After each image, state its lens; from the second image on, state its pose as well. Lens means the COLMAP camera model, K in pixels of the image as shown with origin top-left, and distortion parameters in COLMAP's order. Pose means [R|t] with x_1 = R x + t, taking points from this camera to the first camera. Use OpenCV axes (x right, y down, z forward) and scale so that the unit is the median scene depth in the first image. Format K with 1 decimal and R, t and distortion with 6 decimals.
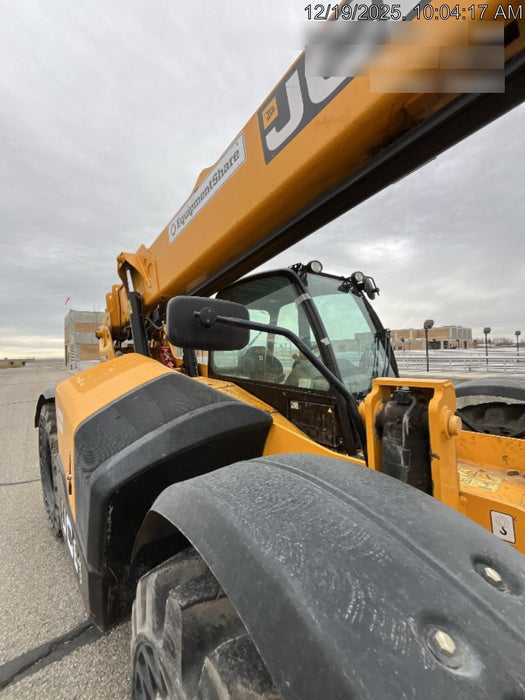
lens RADIAL K [[283.1, 0, 260.9], [0, 283.1, 357.3], [0, 0, 1]] dist [-0.005192, 0.000007]
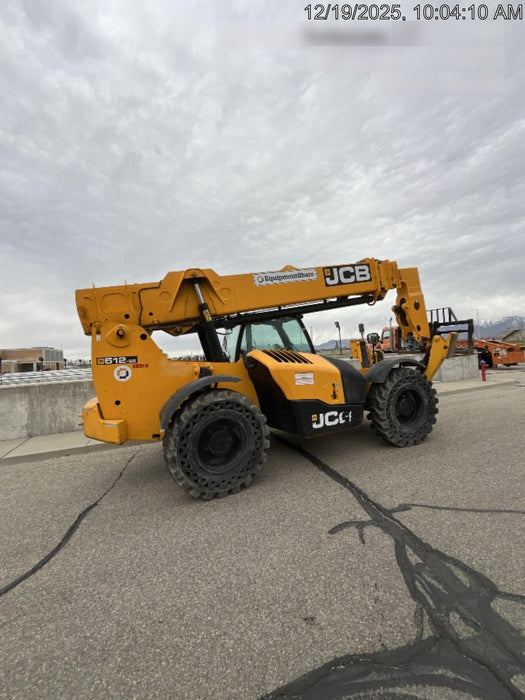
lens RADIAL K [[283.1, 0, 260.9], [0, 283.1, 357.3], [0, 0, 1]] dist [-0.005192, 0.000007]
pose [[0.280844, 0.006533, 0.959731, -2.233900], [0.069531, 0.997211, -0.027135, 0.067226], [-0.957232, 0.074351, 0.279606, 0.644940]]
